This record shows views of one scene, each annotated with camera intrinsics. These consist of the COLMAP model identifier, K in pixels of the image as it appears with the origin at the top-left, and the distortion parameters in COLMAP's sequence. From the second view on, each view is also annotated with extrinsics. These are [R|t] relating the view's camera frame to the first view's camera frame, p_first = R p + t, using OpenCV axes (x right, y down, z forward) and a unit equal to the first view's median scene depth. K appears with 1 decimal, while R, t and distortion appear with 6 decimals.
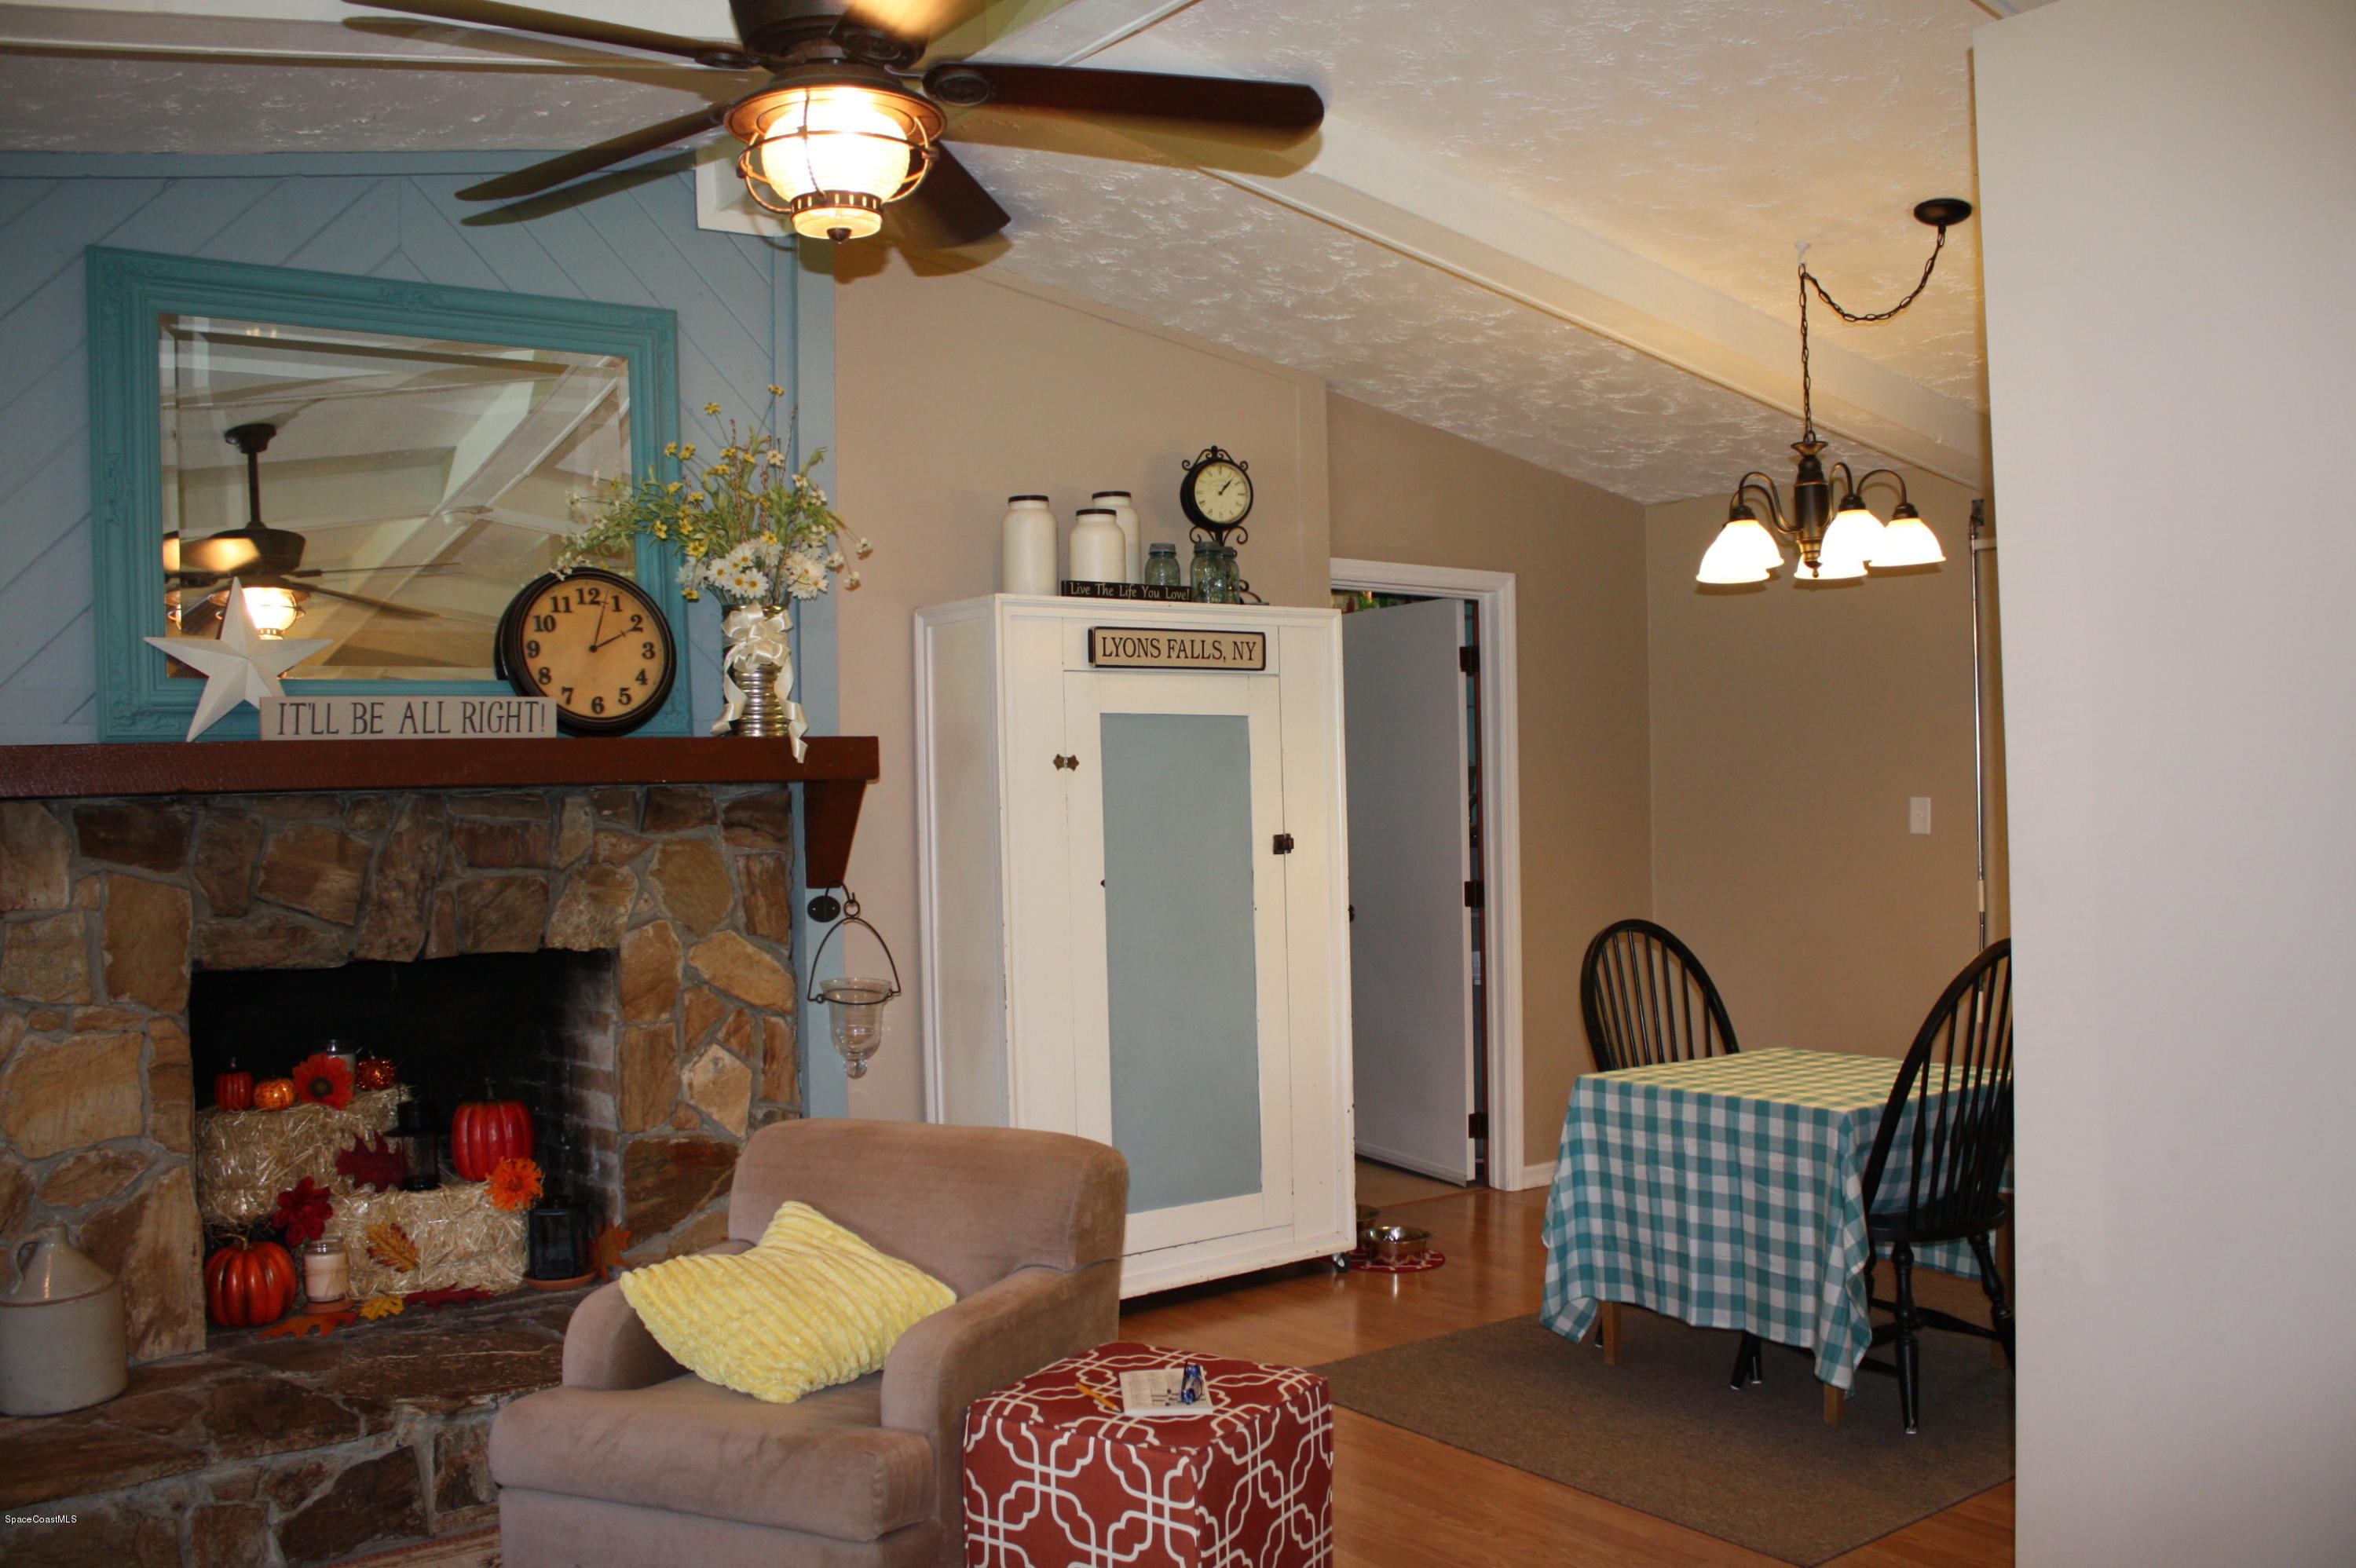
lens RADIAL K [[1965.0, 0, 1178.6], [0, 1965.0, 809.1], [0, 0, 1]] dist [-0.170817, 0.153530]
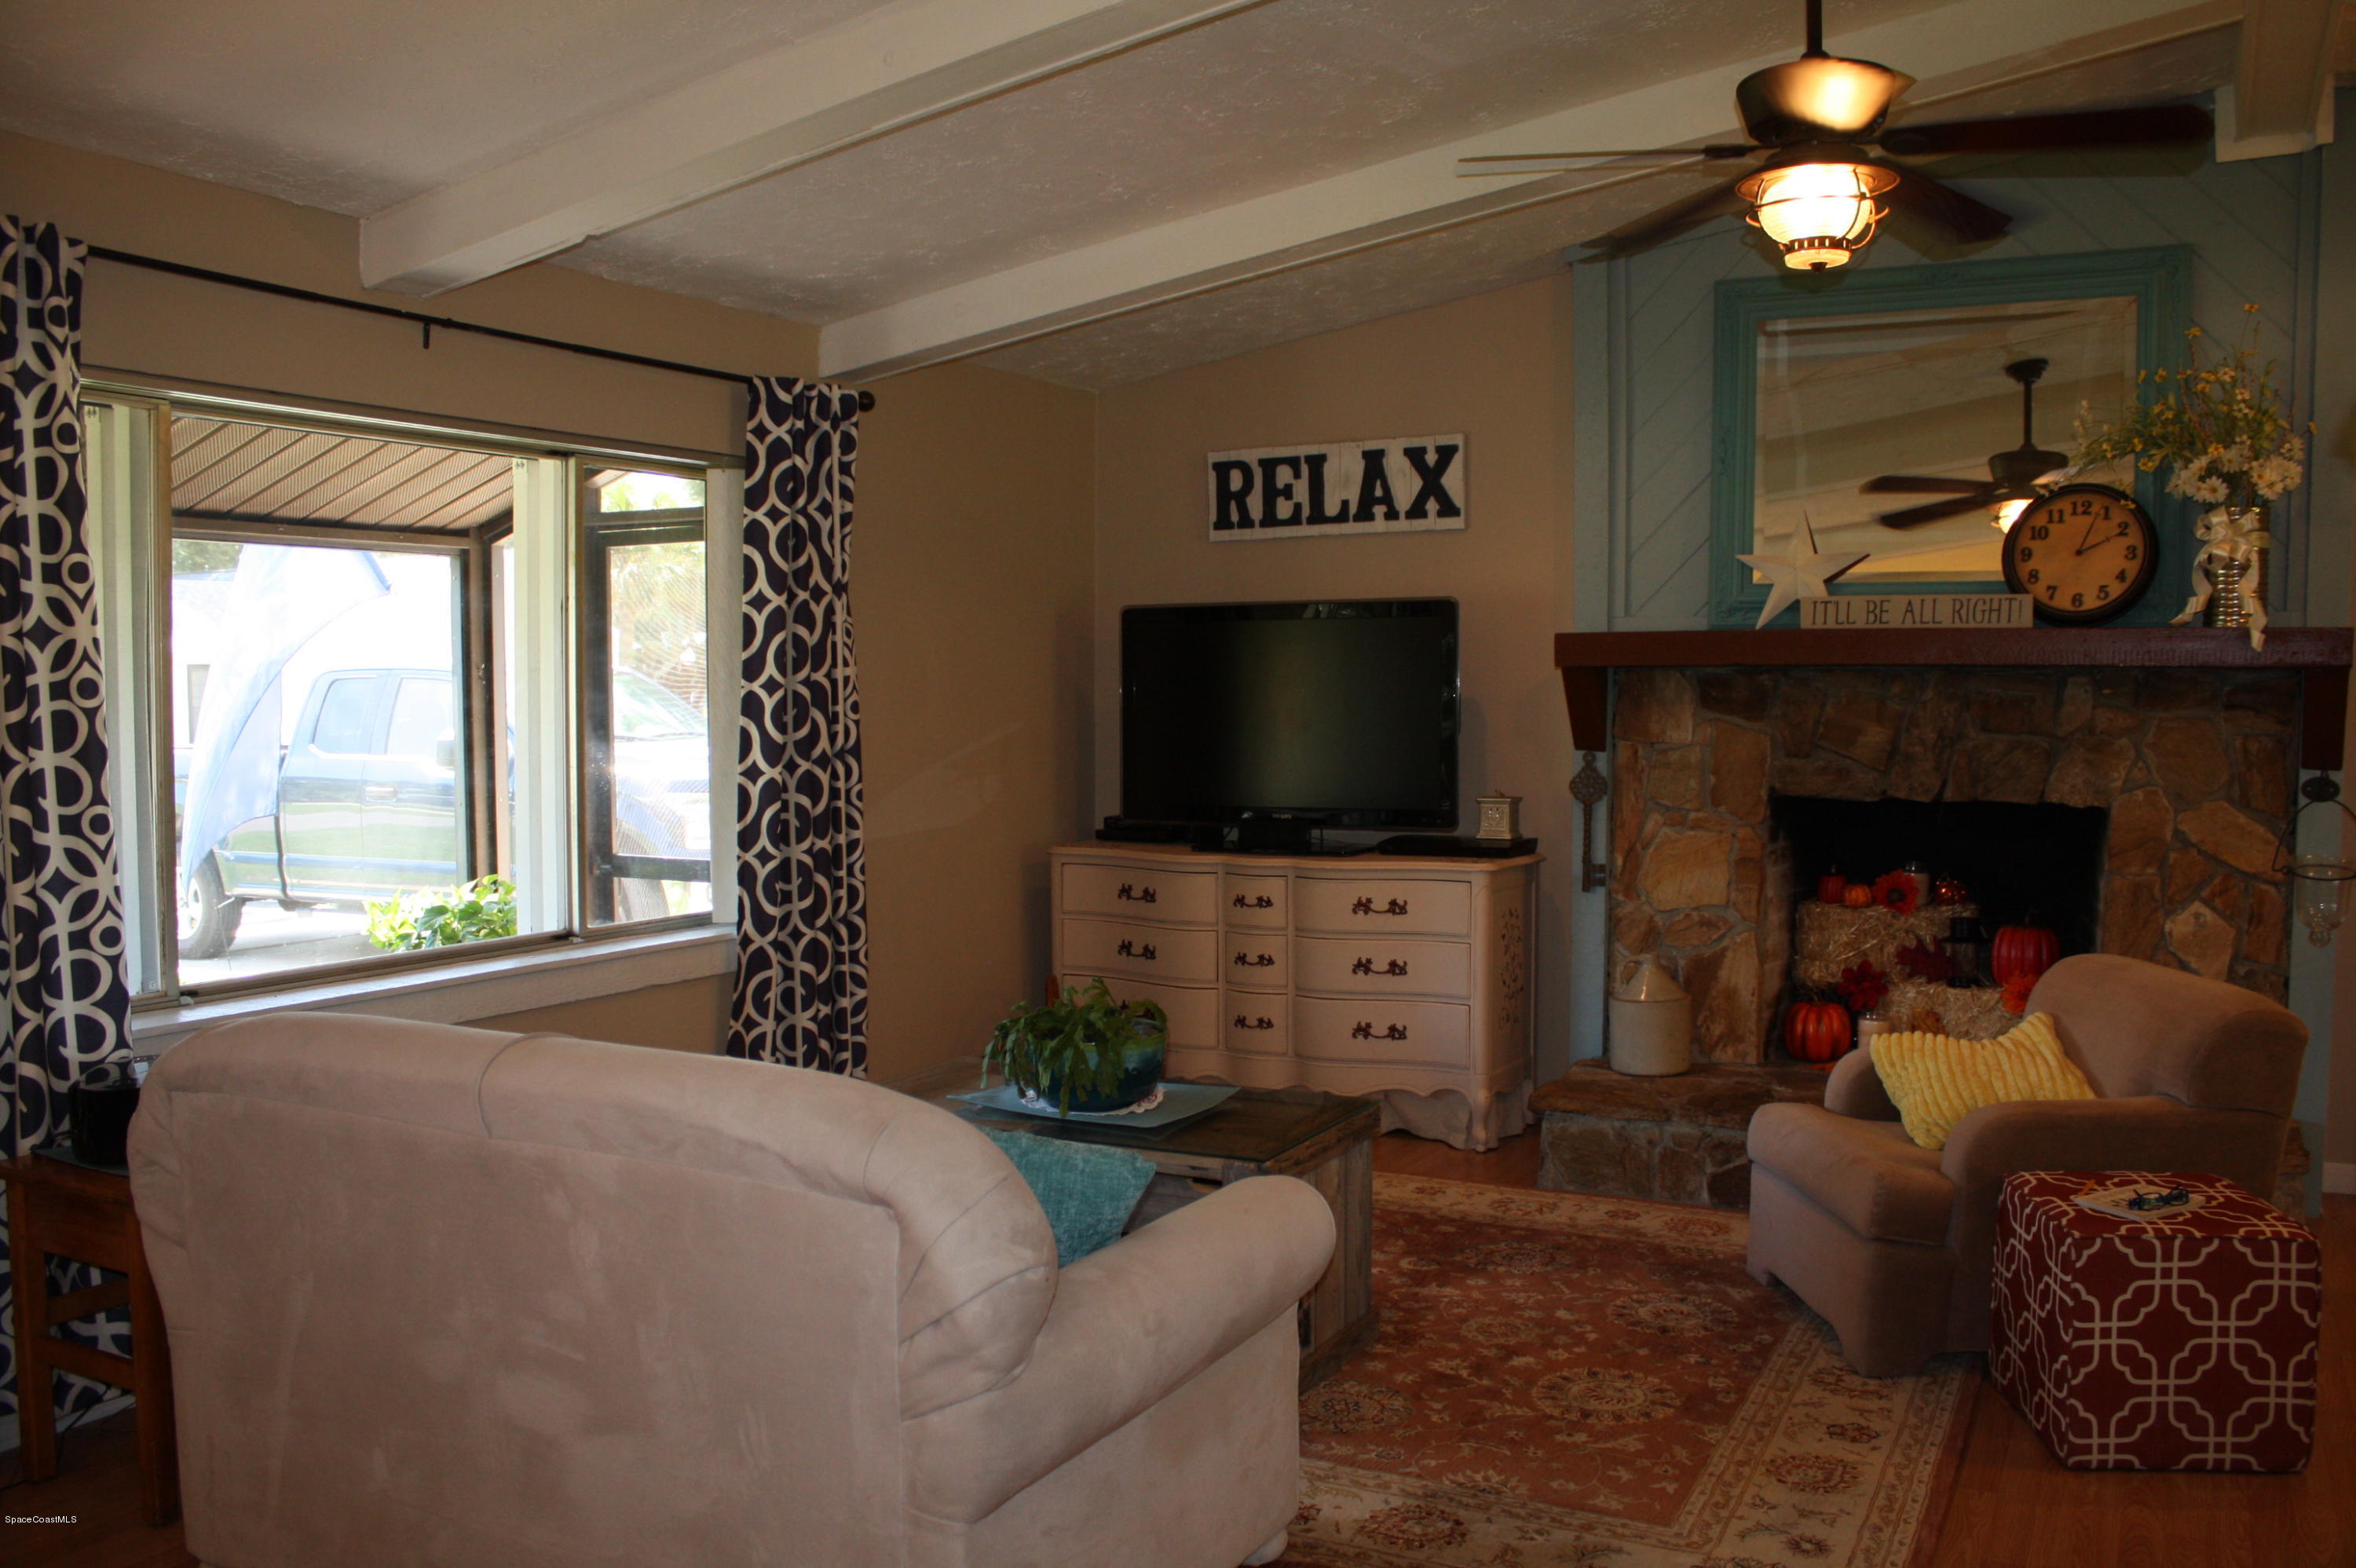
lens RADIAL K [[1965.0, 0, 1178.6], [0, 1965.0, 809.1], [0, 0, 1]] dist [-0.170817, 0.153530]
pose [[0.430105, 0.082836, -0.898970, 0.514290], [-0.021351, 0.996436, 0.081602, -0.009351], [0.902526, -0.015904, 0.430341, -0.002492]]
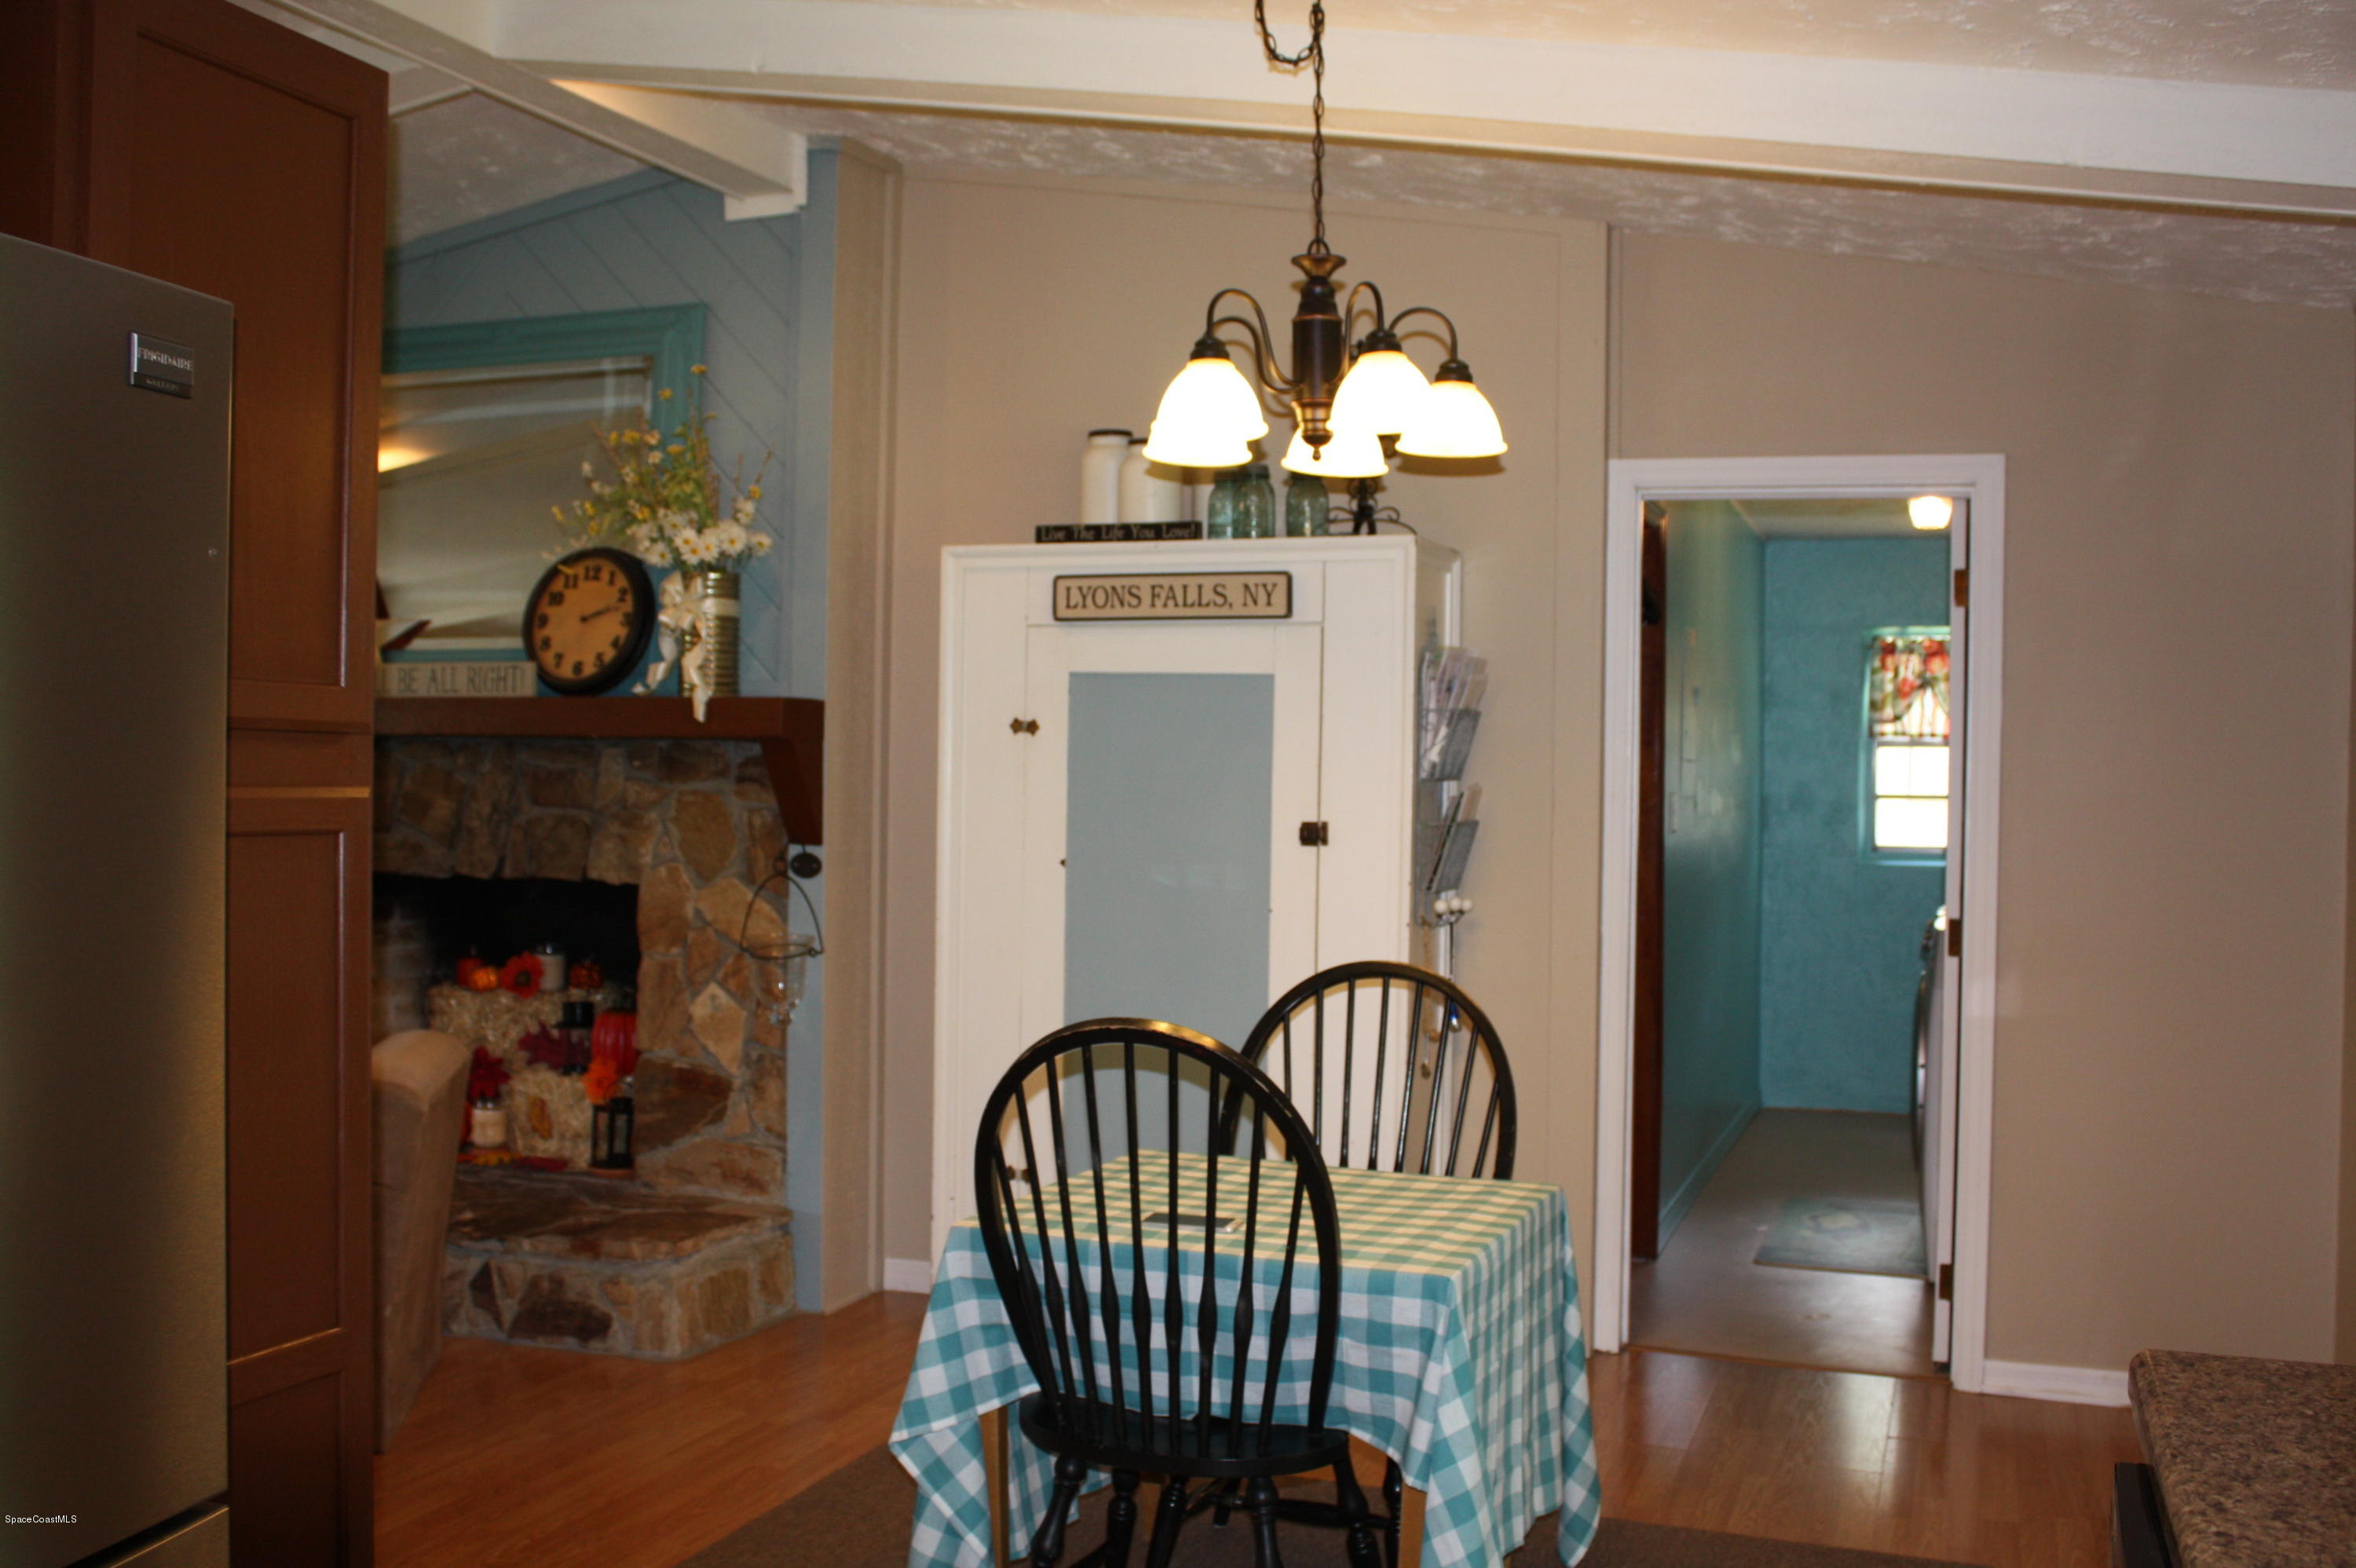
lens RADIAL K [[2260.2, 0, 1176.5], [0, 2260.2, 813.1], [0, 0, 1]] dist [-0.114843, -0.001892]
pose [[0.549655, 0.046656, -0.834088, 0.988305], [-0.035169, 0.998846, 0.032696, -0.023598], [0.834651, 0.011363, 0.550662, 0.556100]]
